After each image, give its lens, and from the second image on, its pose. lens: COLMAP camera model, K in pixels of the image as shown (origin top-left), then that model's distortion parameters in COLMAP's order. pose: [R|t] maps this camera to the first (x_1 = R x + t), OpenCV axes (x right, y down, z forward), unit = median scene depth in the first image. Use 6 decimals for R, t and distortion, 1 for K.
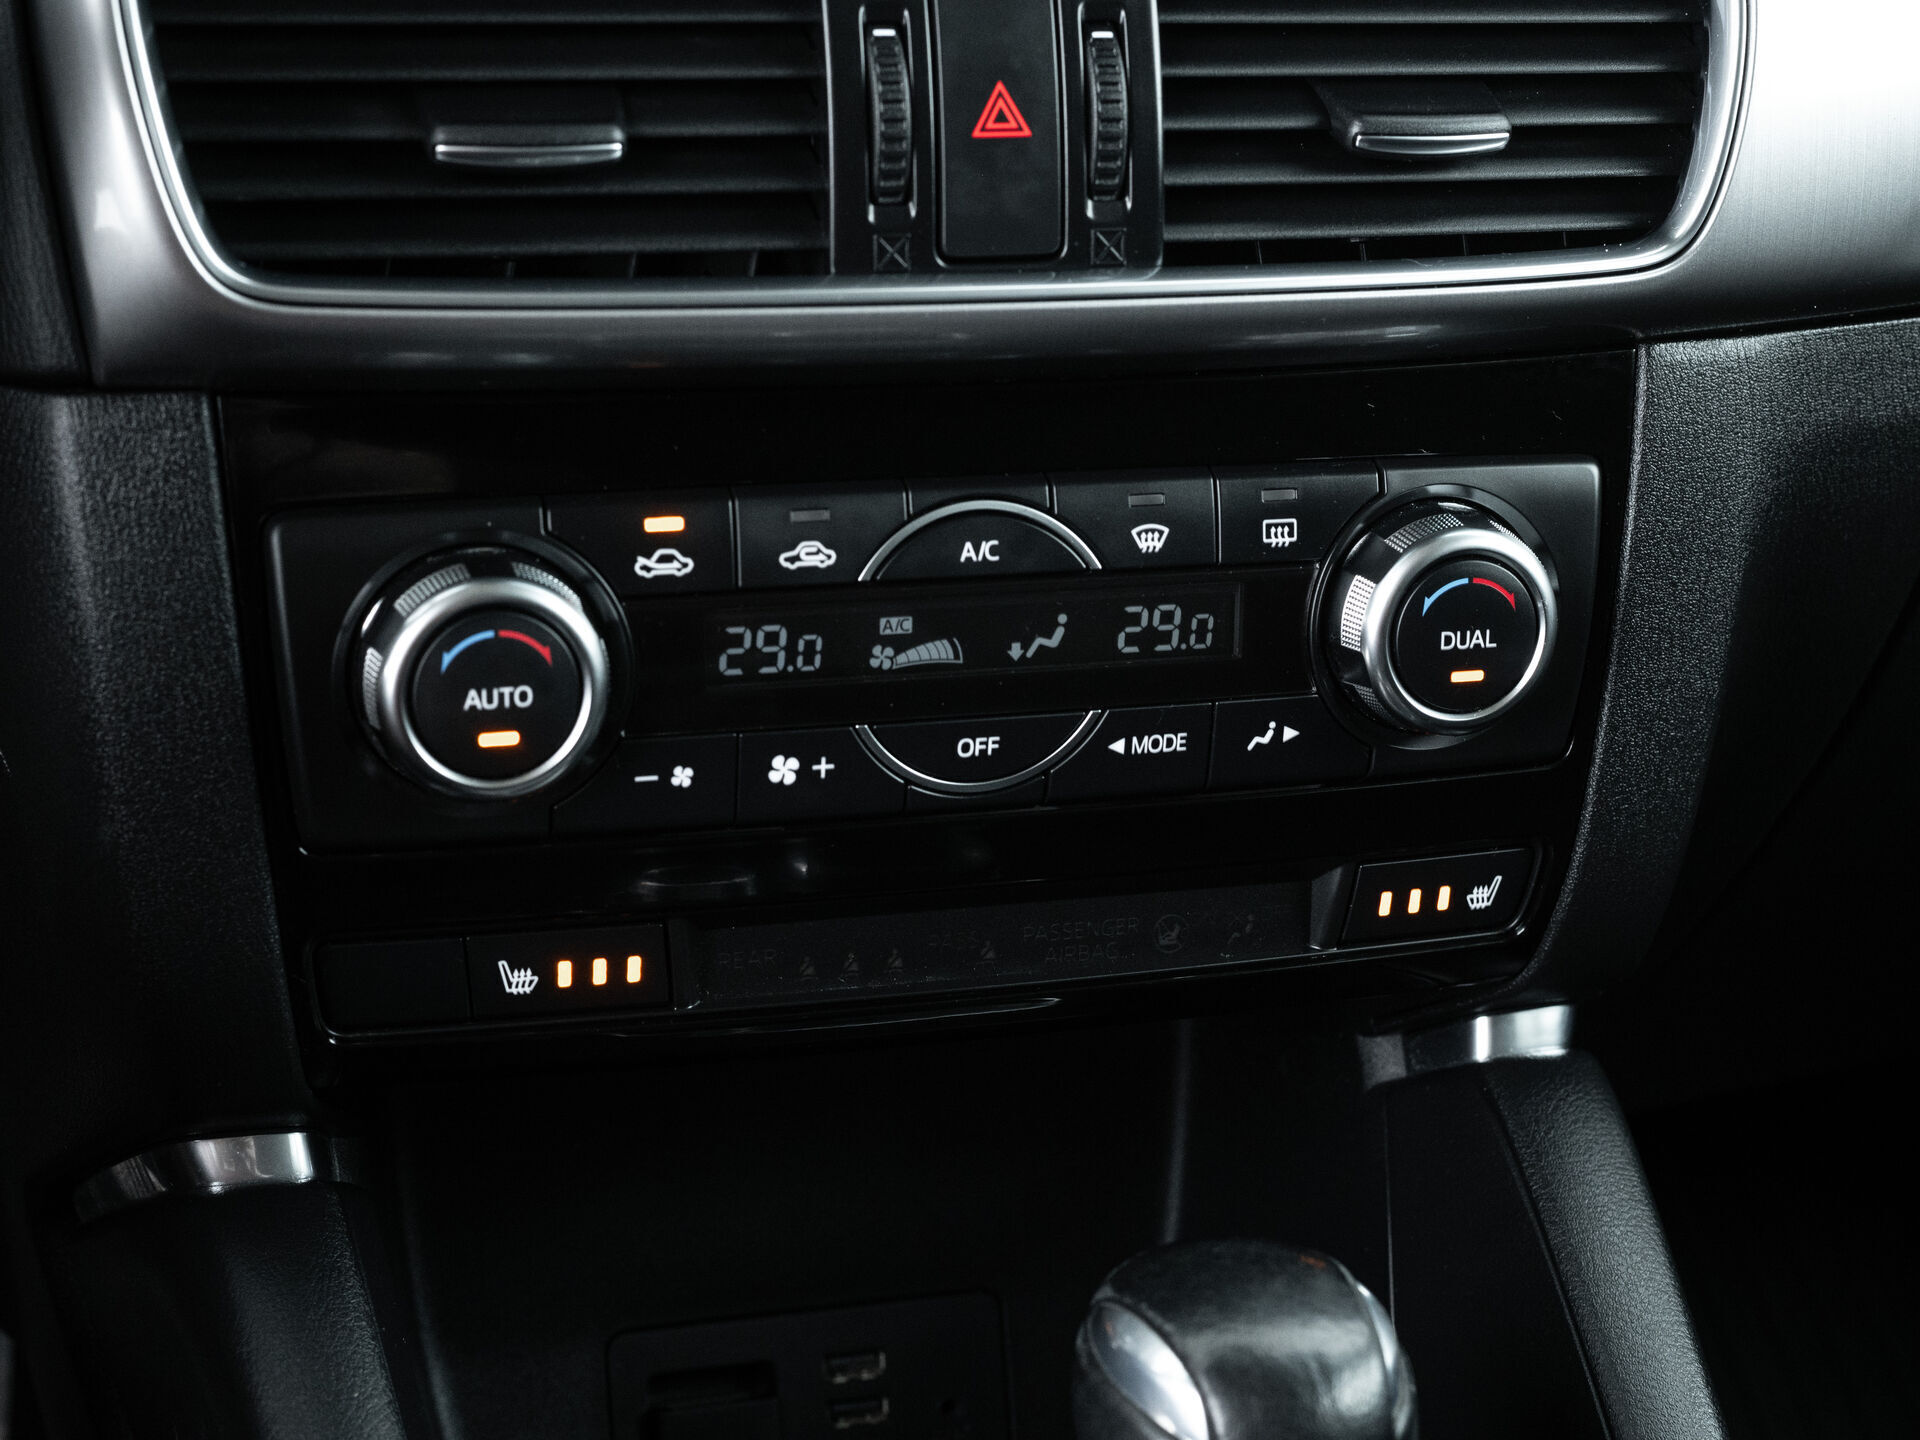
lens RADIAL K [[3293.2, 0, 960.0], [0, 3293.2, 720.0], [0, 0, 1]] dist [-0.131563, 0.152068]
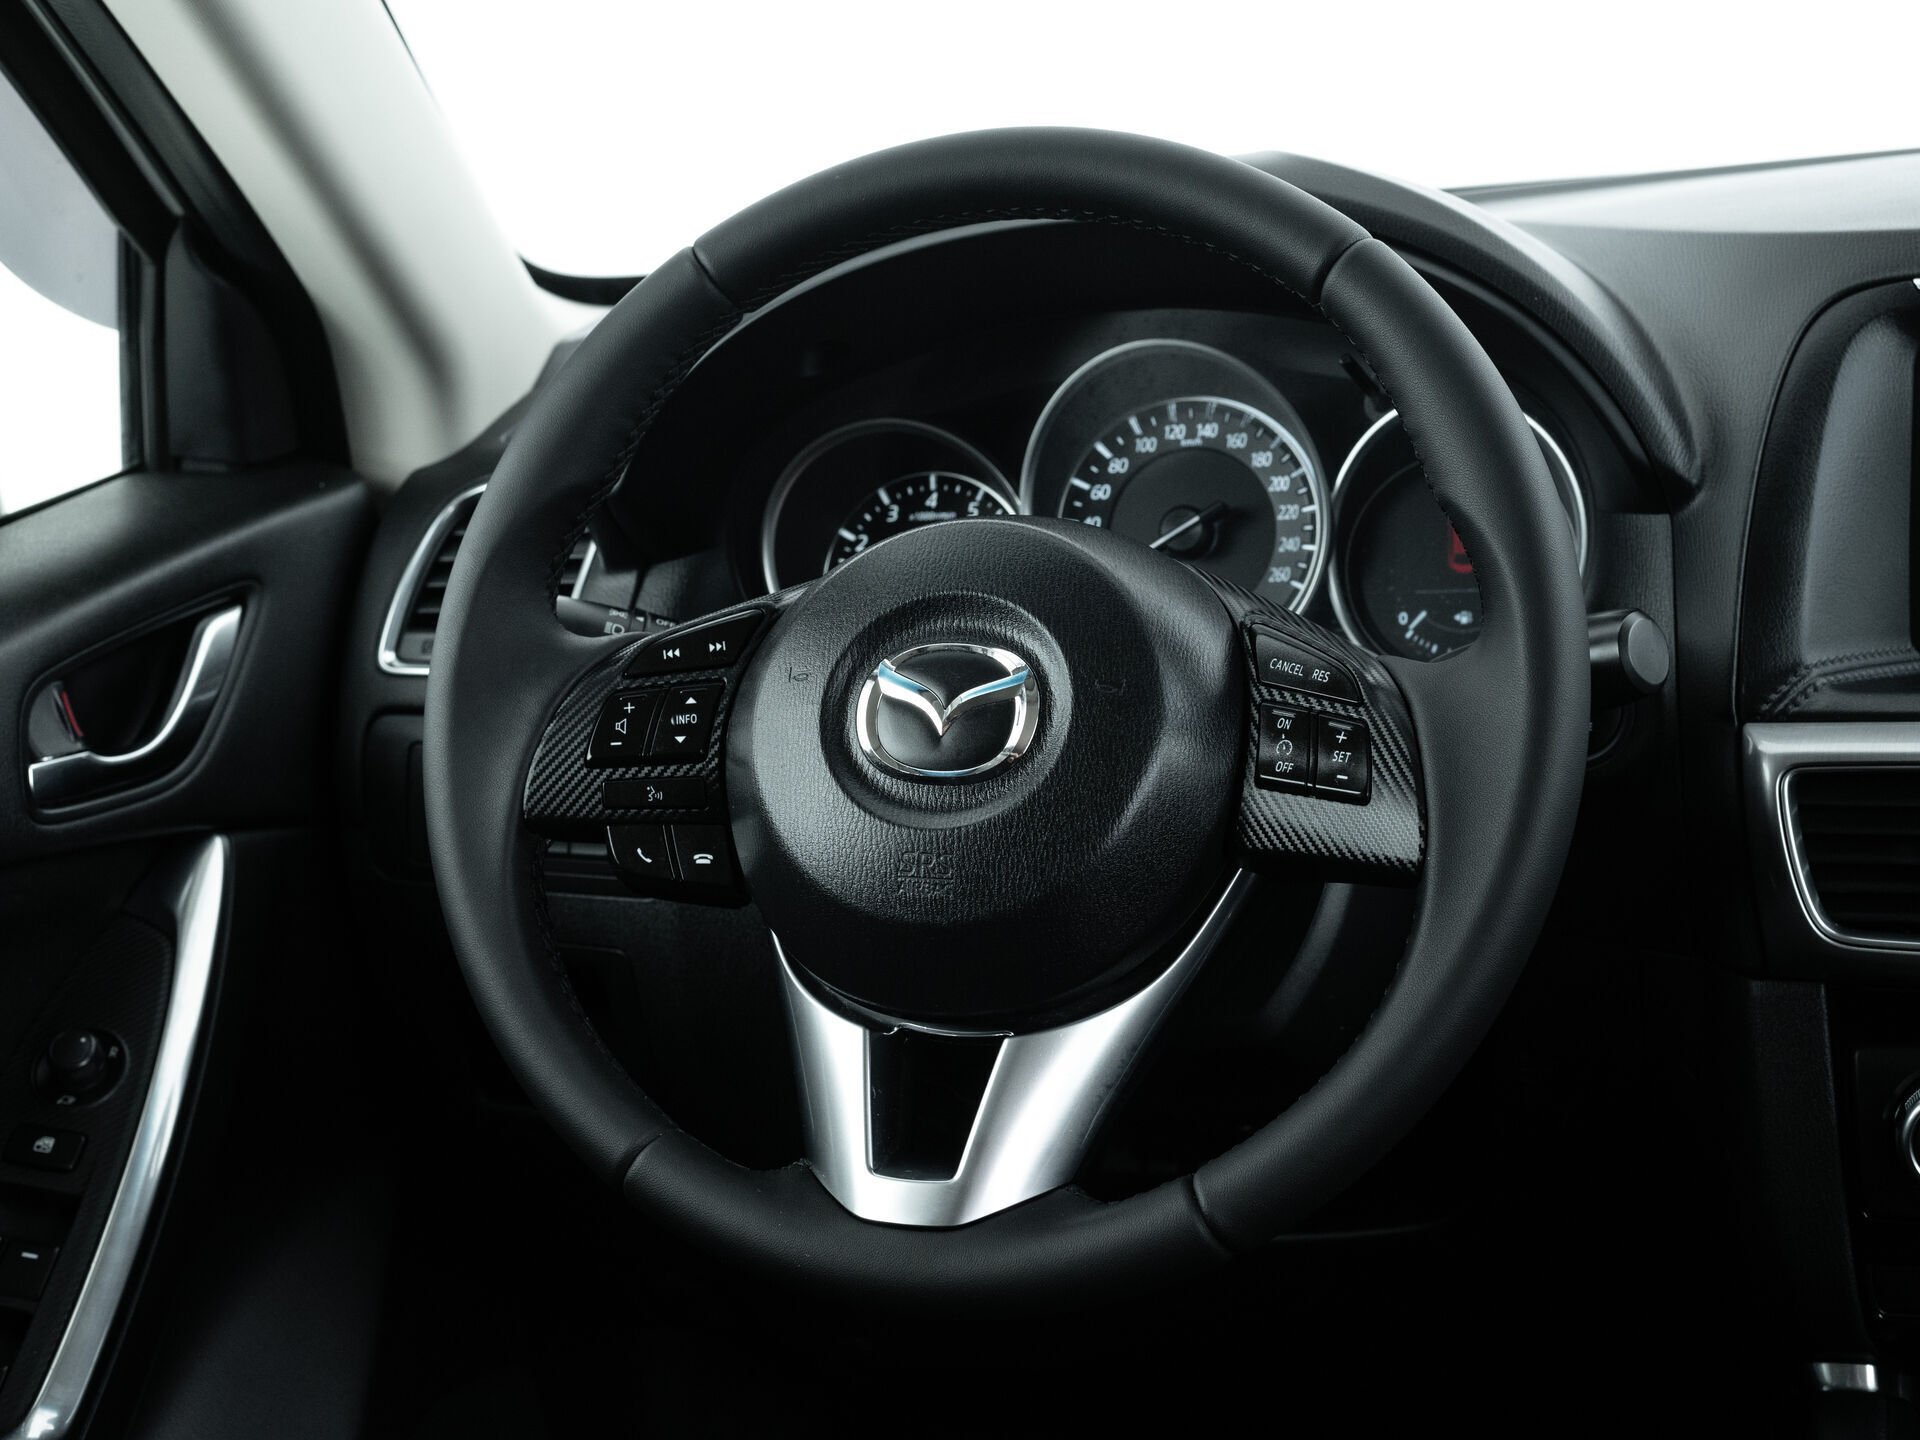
lens RADIAL K [[3242.5, 0, 960.0], [0, 3242.5, 720.0], [0, 0, 1]] dist [-0.128521, -0.032821]
pose [[0.808102, 0.022043, -0.588630, 0.460960], [-0.084616, 0.993279, -0.078969, -0.054875], [0.582933, 0.113623, 0.804537, -0.851374]]
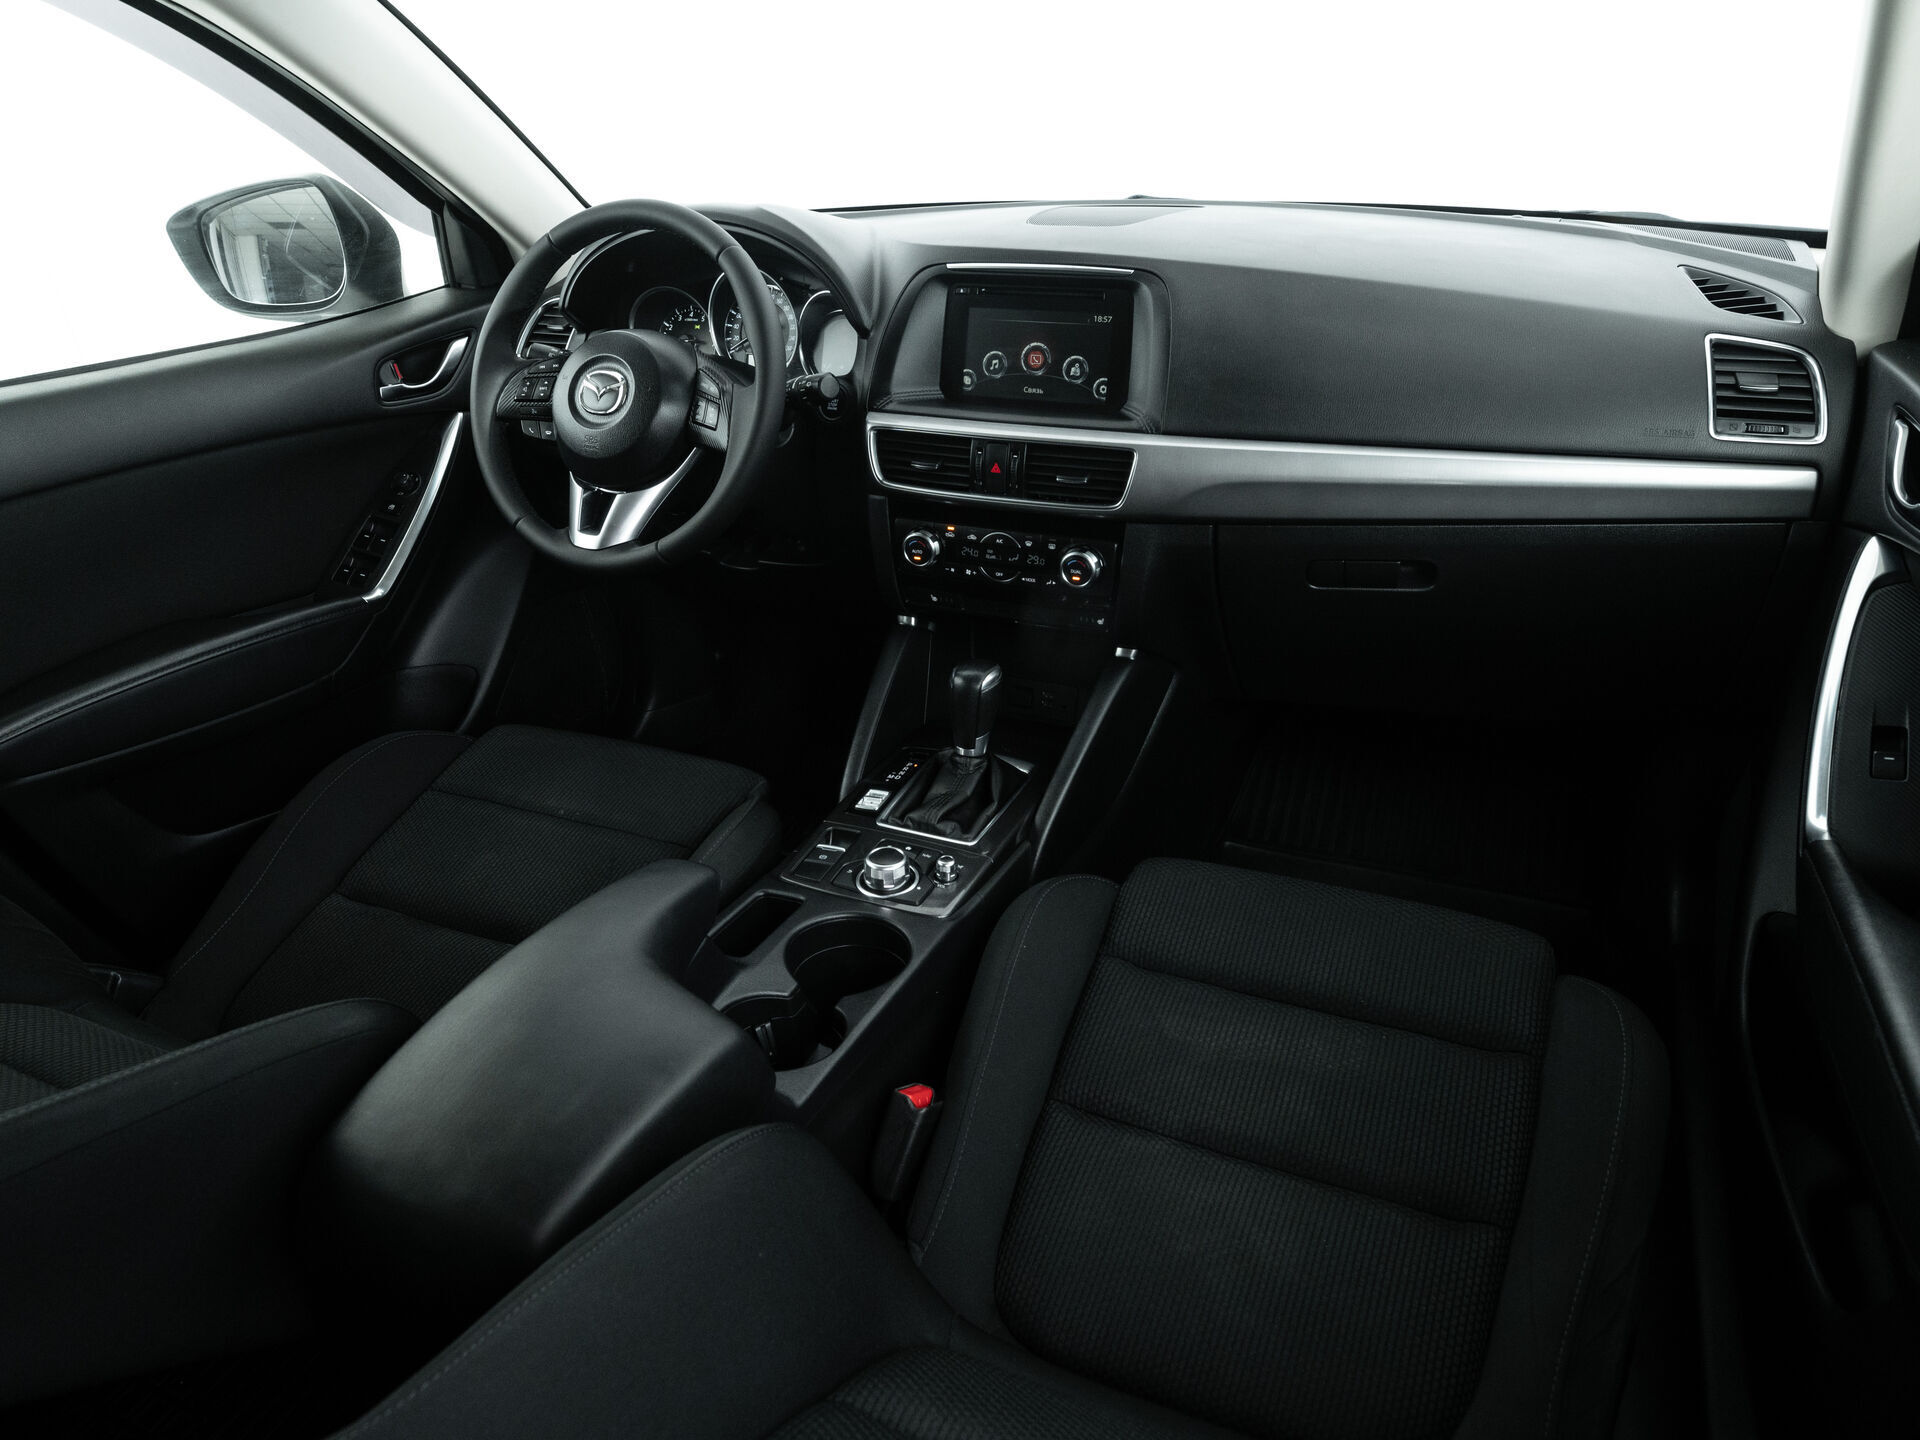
lens RADIAL K [[1244.7, 0, 968.5], [0, 1244.7, 718.4], [0, 0, 1]] dist [-0.023678, -0.000771]
pose [[0.747086, 0.252383, -0.614951, 1.389264], [-0.156149, 0.965864, 0.206700, -0.193315], [0.646127, -0.058399, 0.760993, -0.729297]]
